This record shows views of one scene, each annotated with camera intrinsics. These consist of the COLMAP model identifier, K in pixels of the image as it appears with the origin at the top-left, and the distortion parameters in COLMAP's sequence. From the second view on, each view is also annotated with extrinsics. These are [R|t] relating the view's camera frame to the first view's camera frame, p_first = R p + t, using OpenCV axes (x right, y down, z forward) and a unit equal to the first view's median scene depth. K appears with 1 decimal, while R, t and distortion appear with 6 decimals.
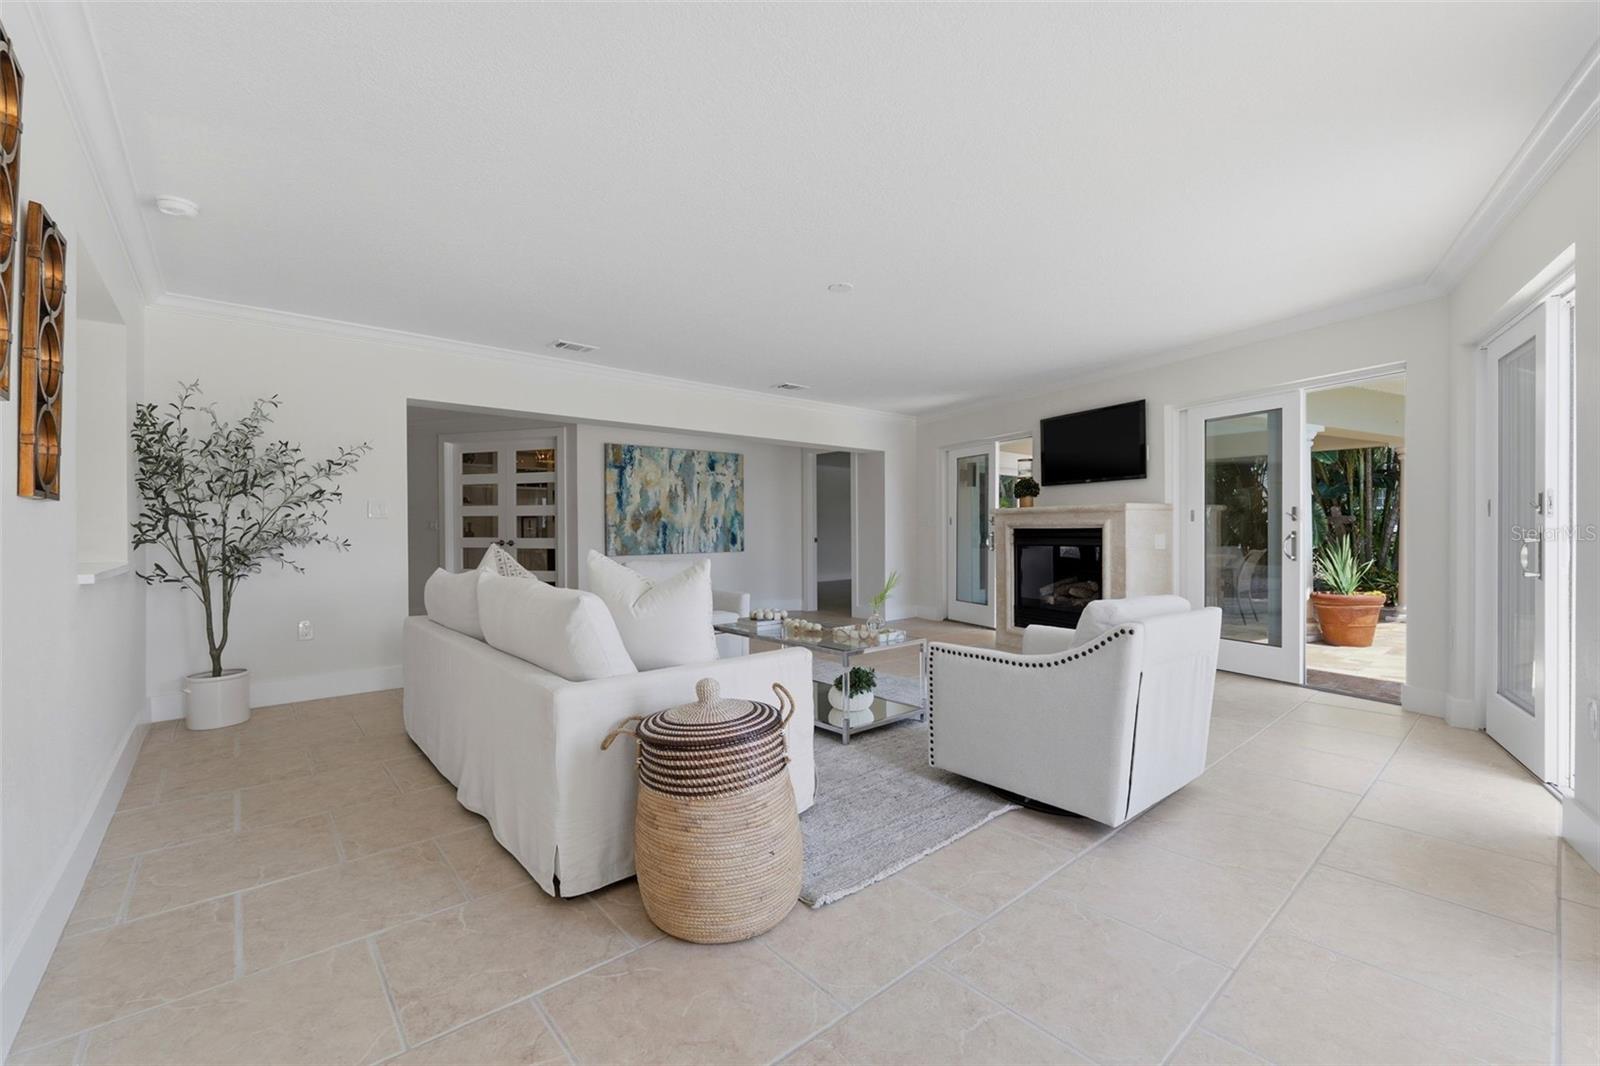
lens RADIAL K [[669.7, 0, 794.3], [0, 669.7, 529.8], [0, 0, 1]] dist [-0.001127, -0.000344]
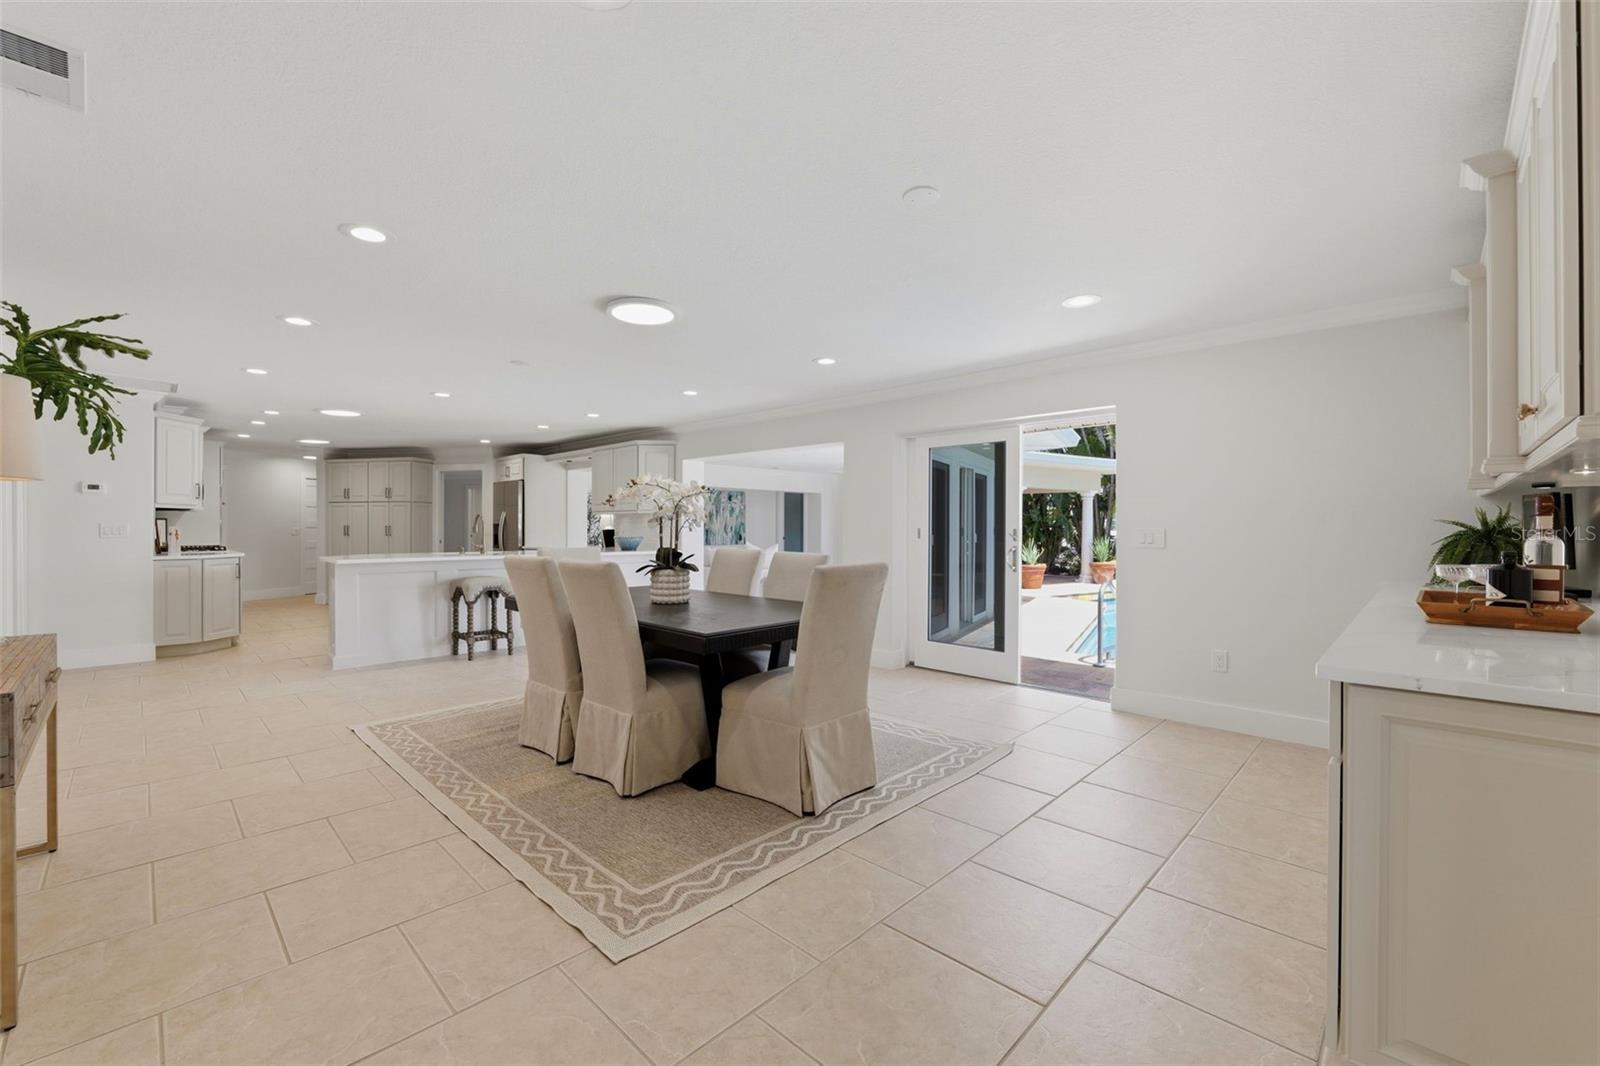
lens RADIAL K [[669.7, 0, 808.1], [0, 669.7, 532.3], [0, 0, 1]] dist [-0.001127, -0.000344]
pose [[0.998984, 0.005687, 0.044700, 0.012678], [-0.005361, 0.999958, -0.007417, 0.011990], [-0.044741, 0.007169, 0.998973, -0.881790]]
